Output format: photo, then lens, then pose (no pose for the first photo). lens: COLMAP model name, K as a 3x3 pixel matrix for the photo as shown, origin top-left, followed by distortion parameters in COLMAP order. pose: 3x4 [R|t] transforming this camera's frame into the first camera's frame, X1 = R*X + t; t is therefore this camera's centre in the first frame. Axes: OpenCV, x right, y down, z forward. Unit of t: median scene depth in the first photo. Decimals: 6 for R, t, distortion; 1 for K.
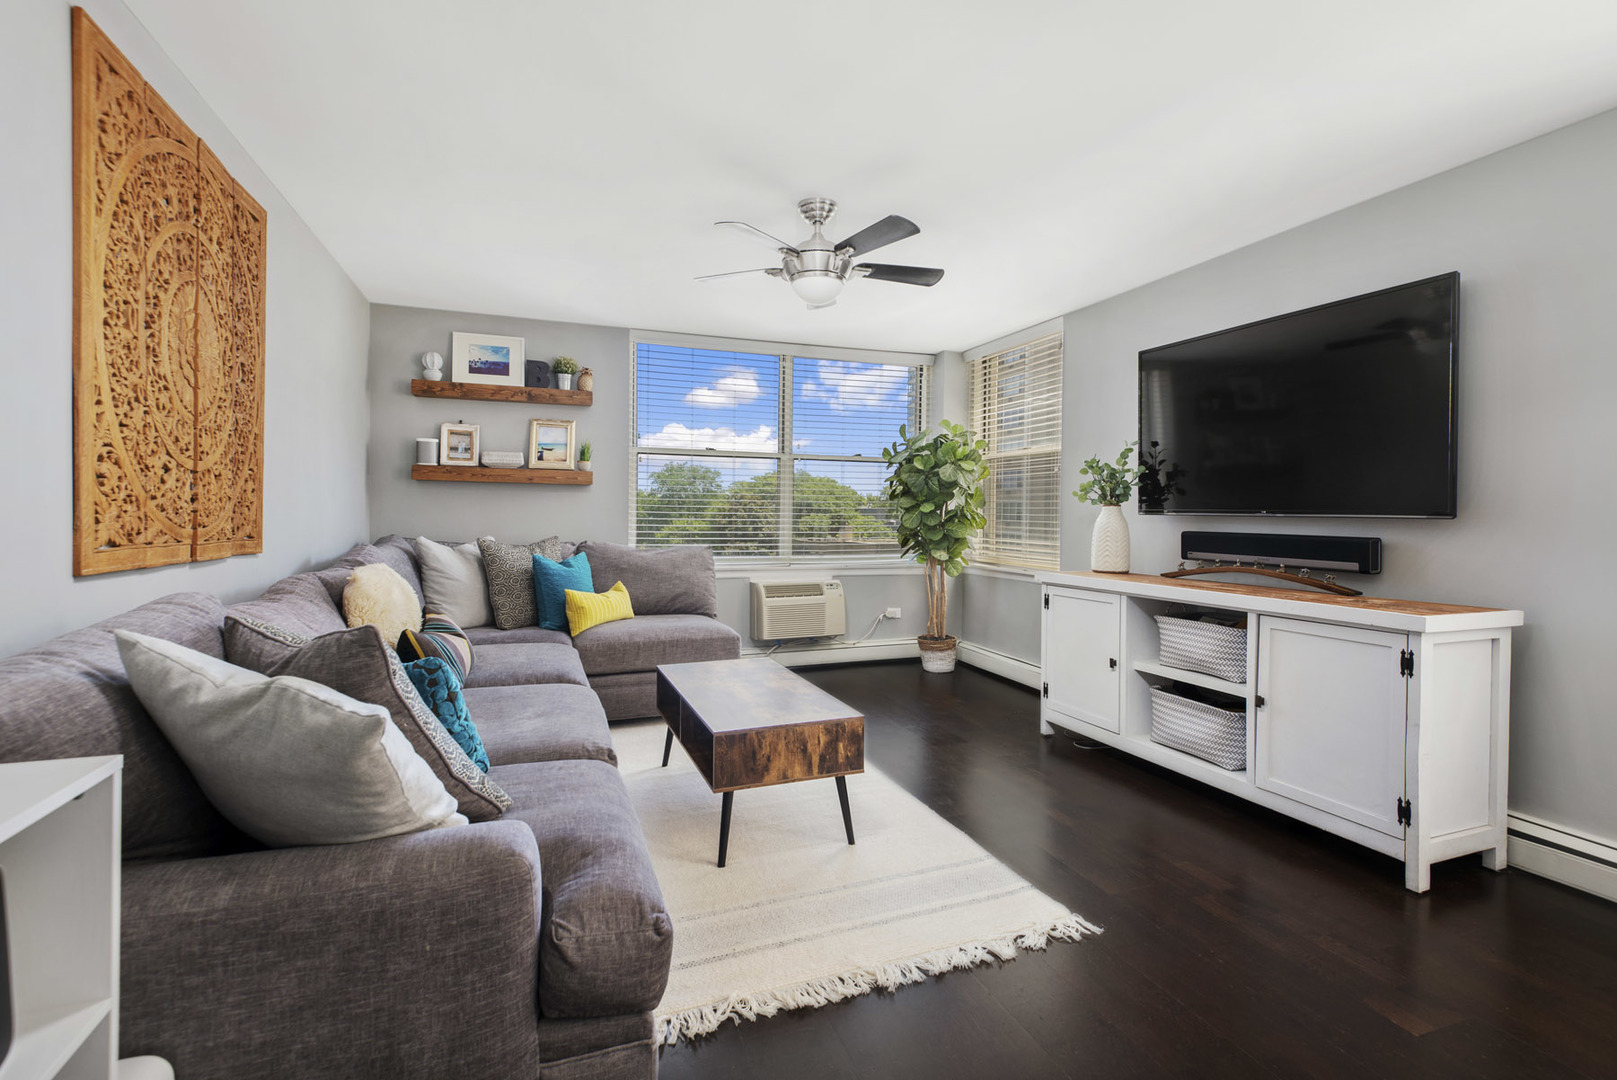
lens RADIAL K [[737.9, 0, 808.8], [0, 737.9, 521.6], [0, 0, 1]] dist [0.030205, -0.004143]
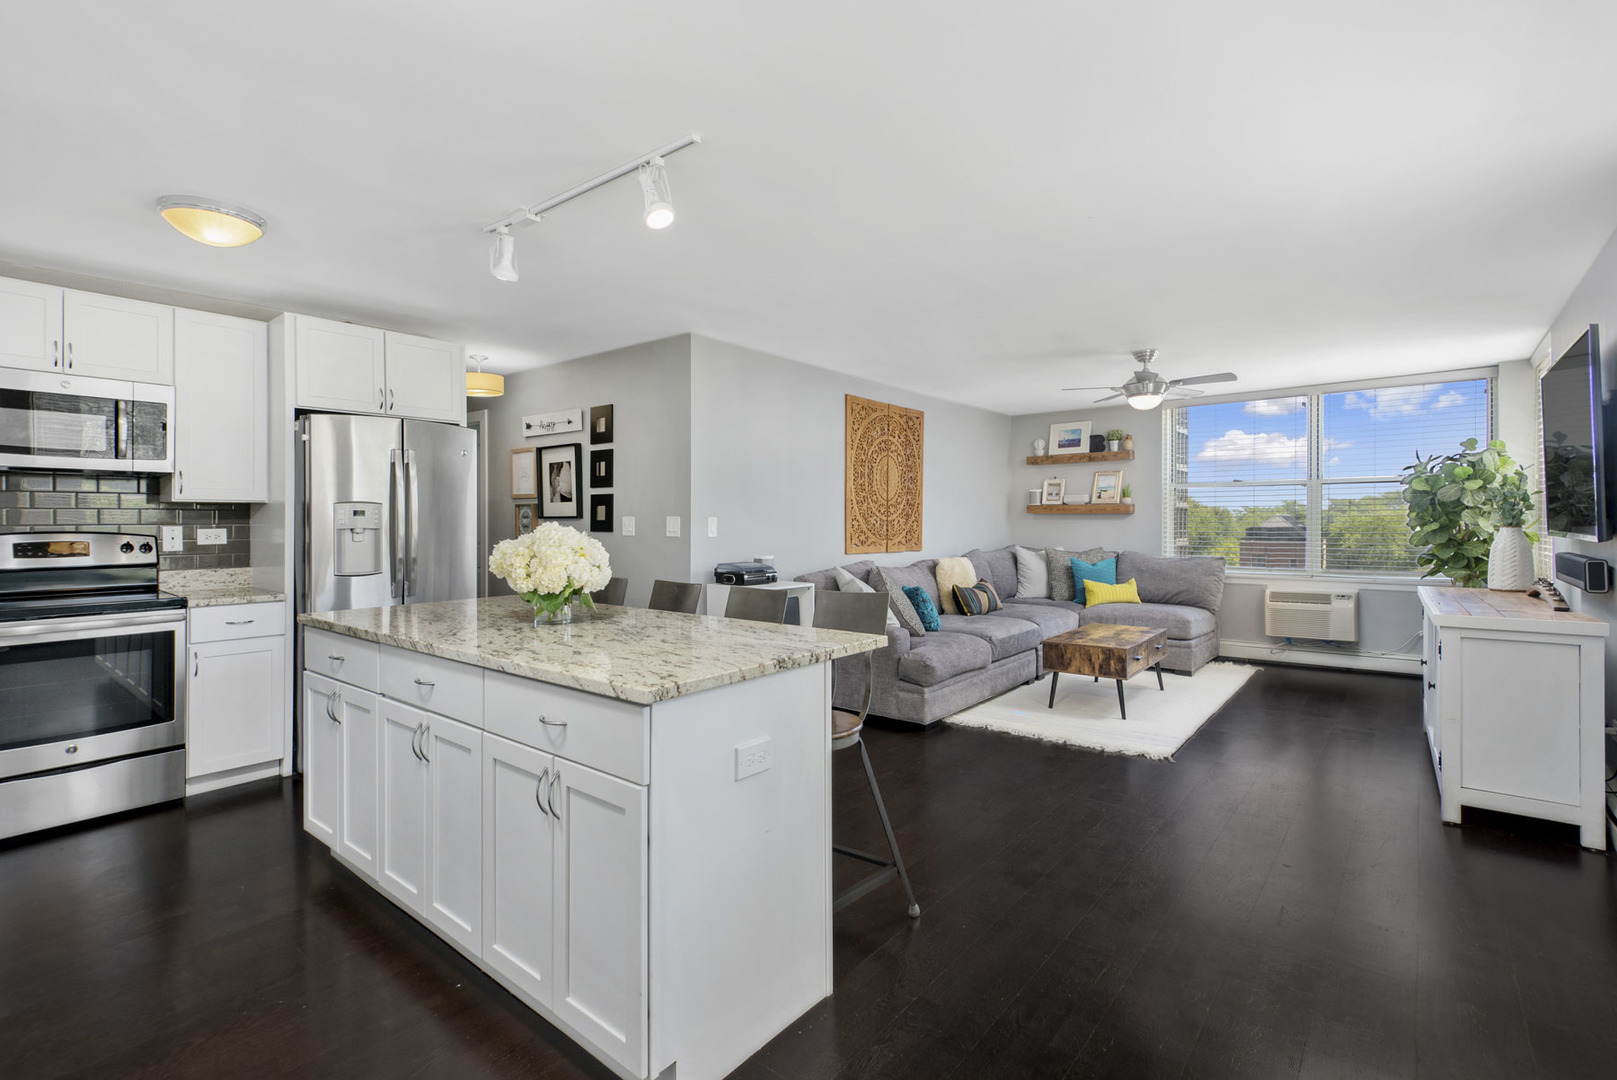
lens RADIAL K [[737.9, 0, 717.5], [0, 737.9, 553.6], [0, 0, 1]] dist [0.030205, -0.004143]
pose [[0.402392, 0.026220, -0.915092, 1.001050], [-0.001083, 0.999603, 0.028166, -0.014017], [0.915467, -0.010343, 0.402260, -0.481468]]
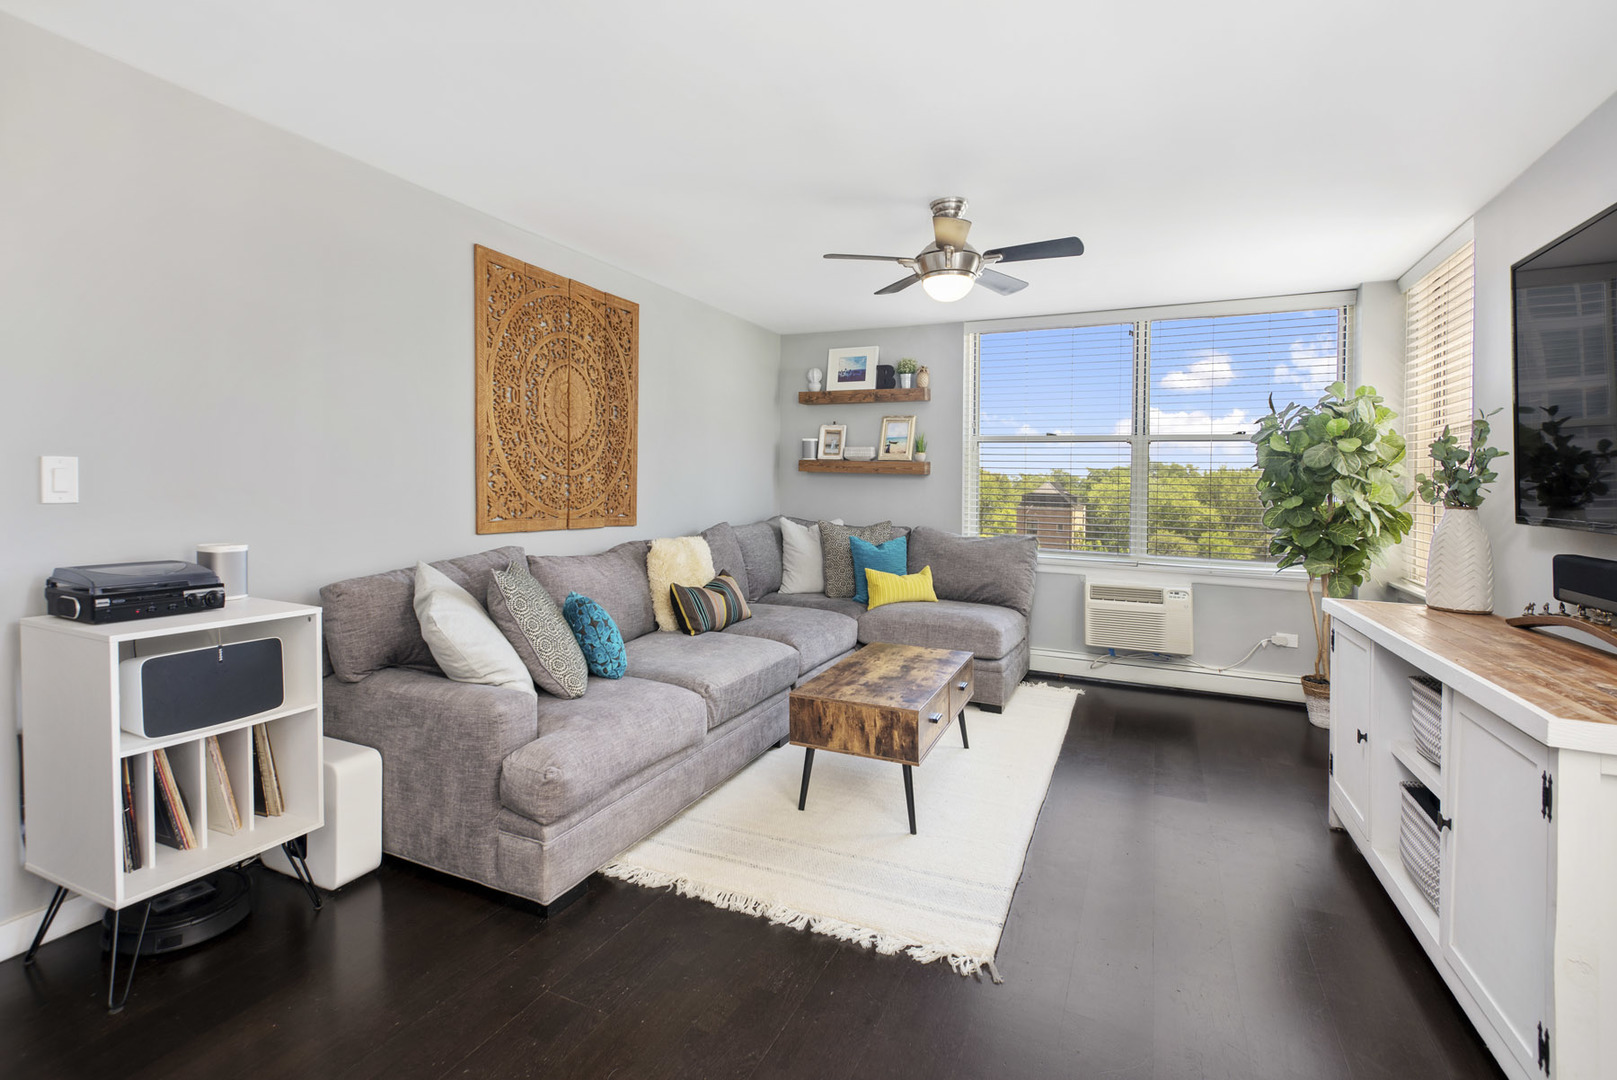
lens RADIAL K [[798.8, 0, 788.5], [0, 798.8, 505.2], [0, 0, 1]] dist [0.048325, 0.000513]
pose [[0.683013, 0.024281, -0.730002, 0.569488], [-0.019559, 0.999697, 0.014952, -0.025617], [0.730144, 0.004065, 0.683281, 0.083342]]
